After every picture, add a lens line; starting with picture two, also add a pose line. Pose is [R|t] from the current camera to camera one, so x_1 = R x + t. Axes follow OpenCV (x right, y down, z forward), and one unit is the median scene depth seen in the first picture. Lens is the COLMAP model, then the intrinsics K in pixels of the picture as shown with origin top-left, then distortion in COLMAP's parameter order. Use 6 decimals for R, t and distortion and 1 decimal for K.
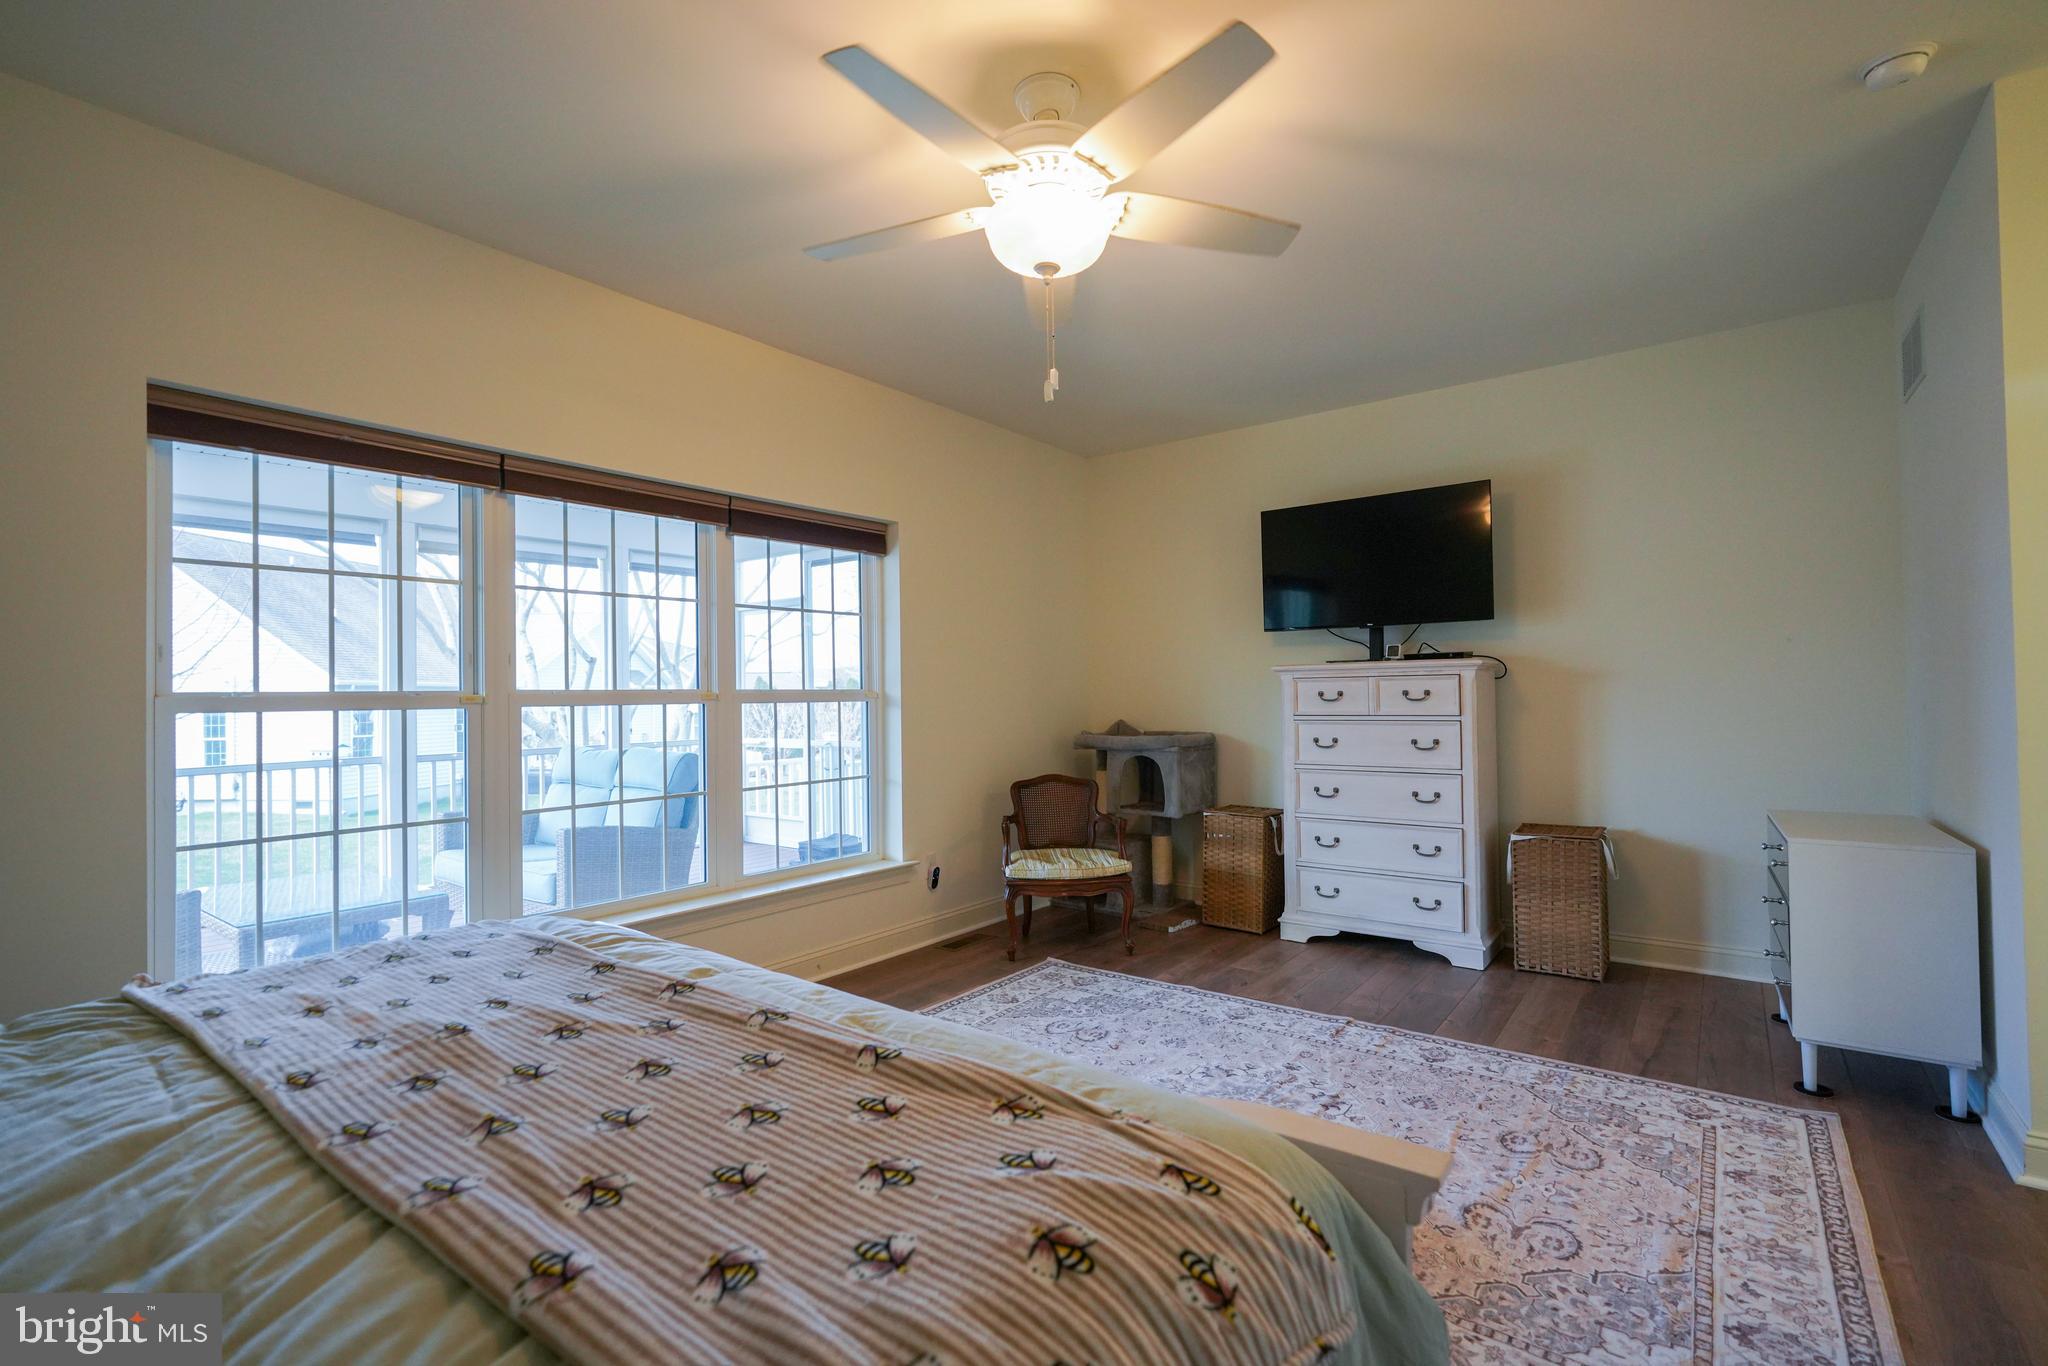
lens RADIAL K [[917.7, 0, 1011.5], [0, 917.7, 683.7], [0, 0, 1]] dist [-0.013206, 0.005547]
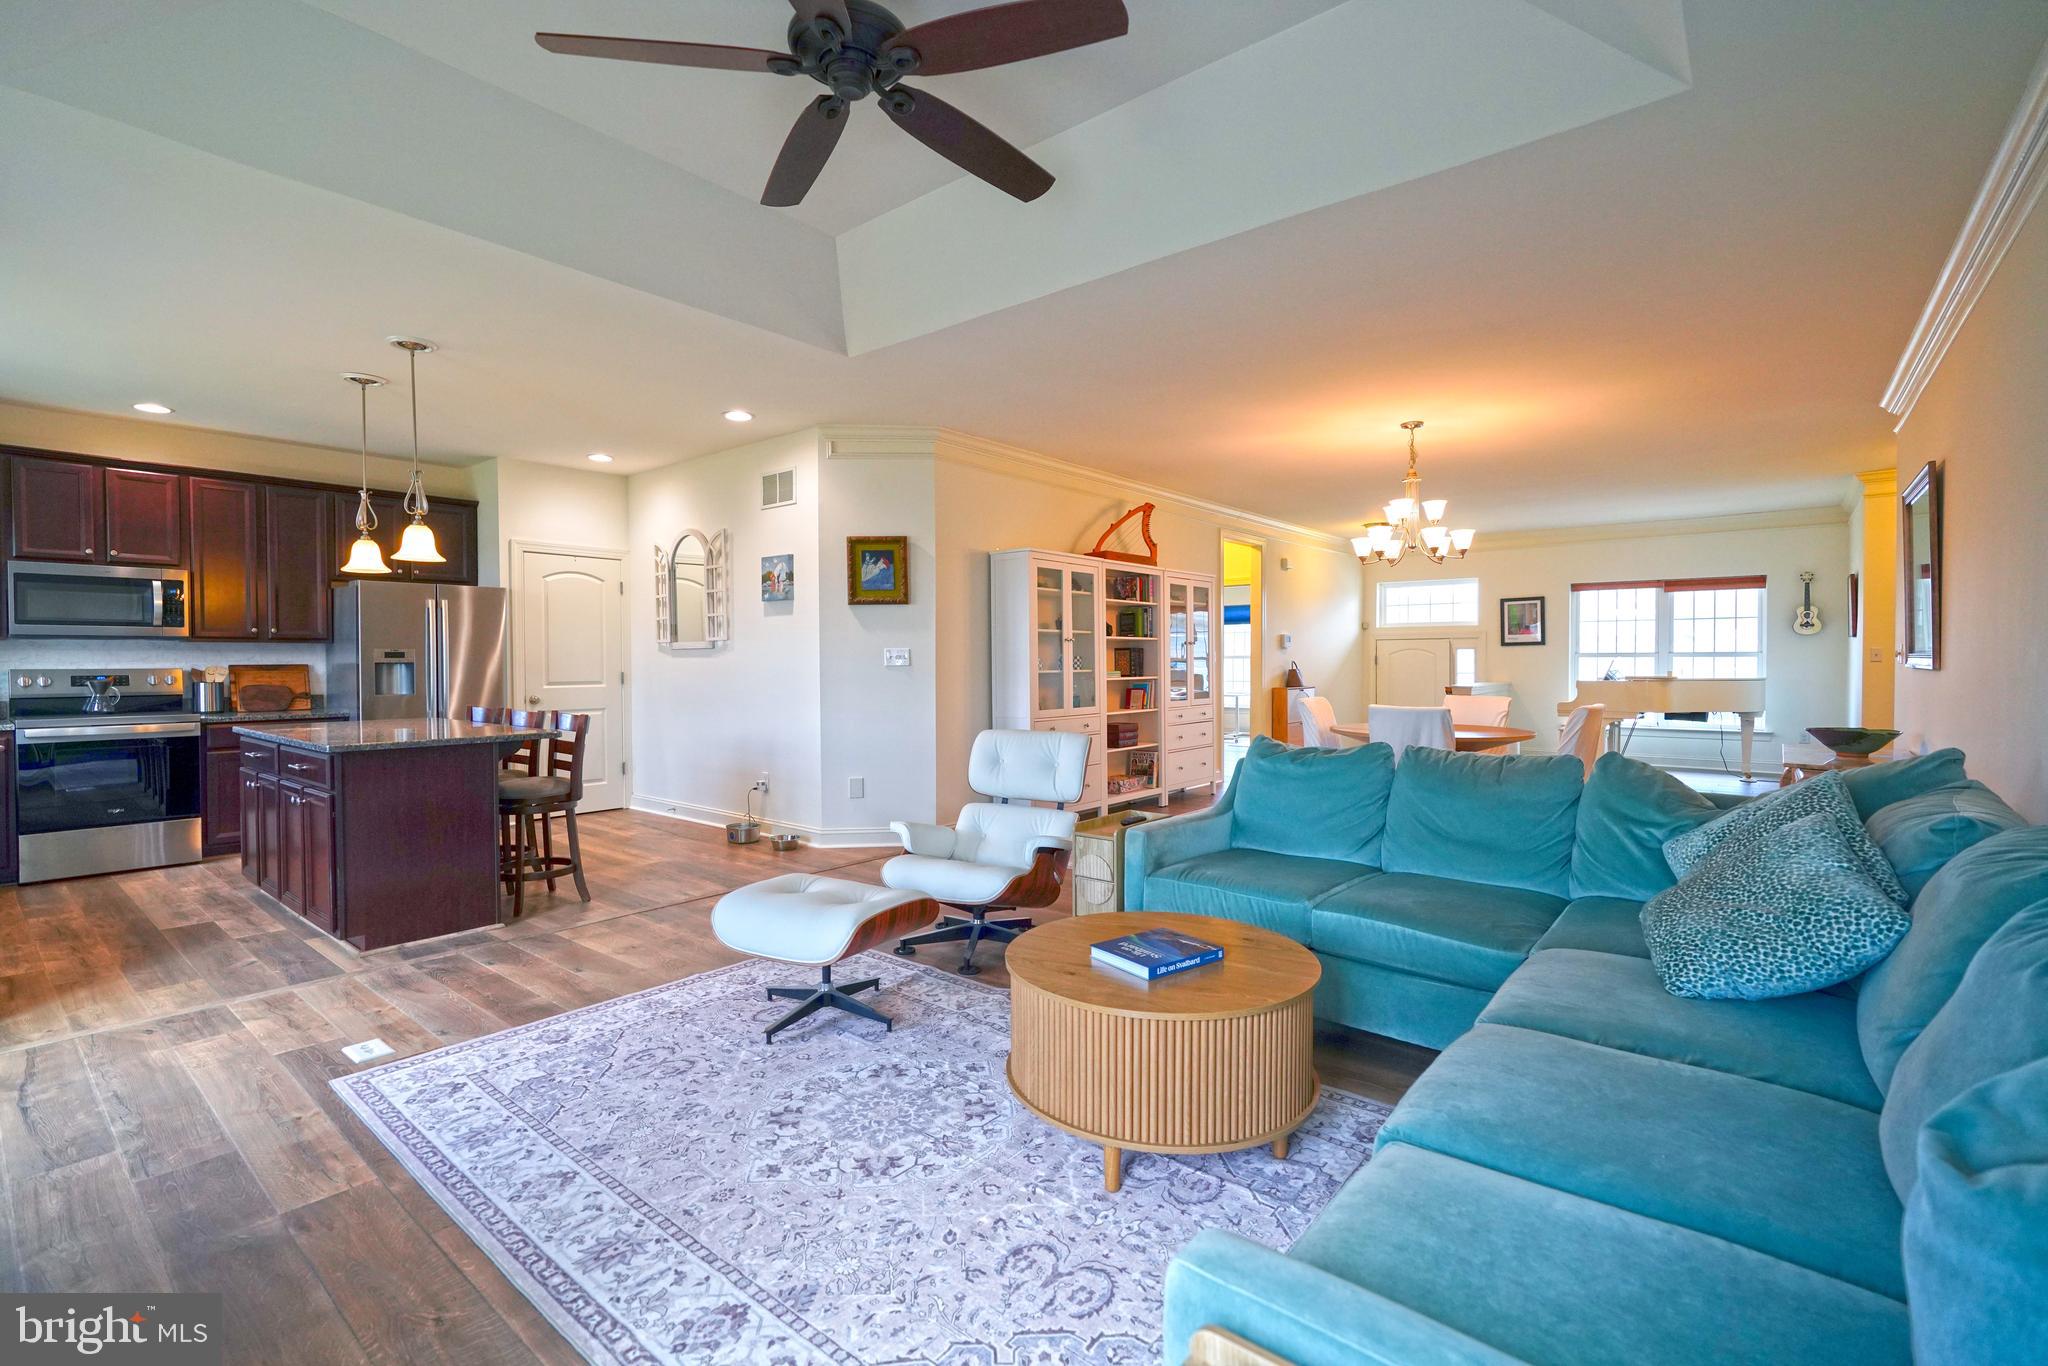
lens RADIAL K [[917.7, 0, 1015.4], [0, 917.7, 682.5], [0, 0, 1]] dist [-0.013206, 0.005547]
pose [[0.999343, 0.014349, -0.033285, 0.308245], [-0.013035, 0.999140, 0.039361, -0.001671], [0.033821, -0.038901, 0.998671, 0.084925]]
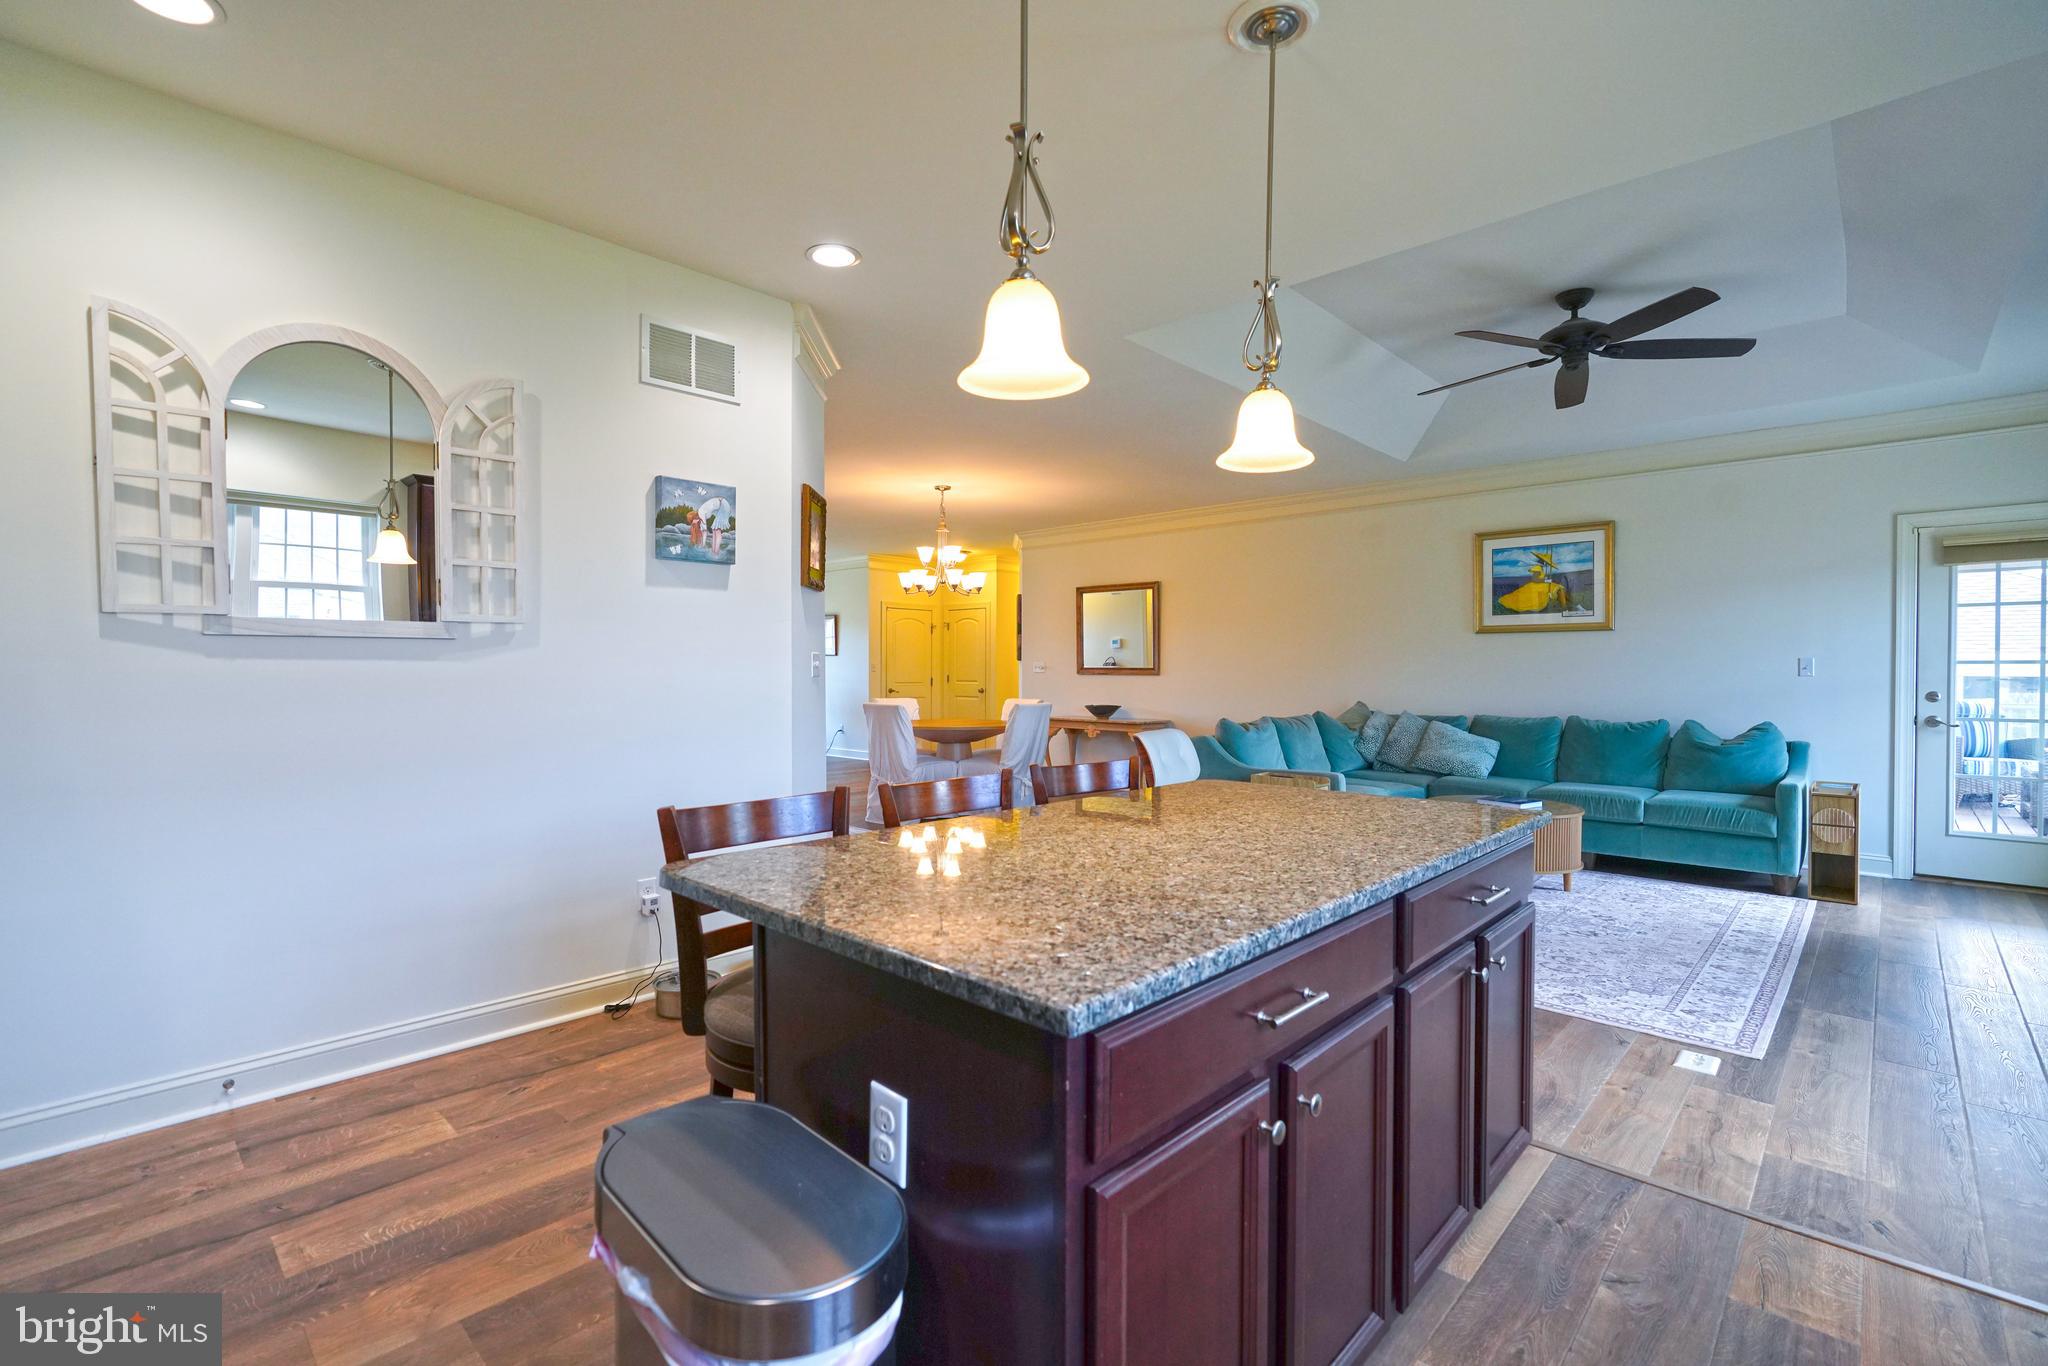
lens RADIAL K [[917.7, 0, 1014.5], [0, 917.7, 682.8], [0, 0, 1]] dist [-0.013206, 0.005547]
pose [[0.104910, 0.001780, 0.994480, -1.121704], [-0.017788, 0.999842, 0.000087, 0.040107], [-0.994323, -0.017699, 0.104925, 1.356123]]
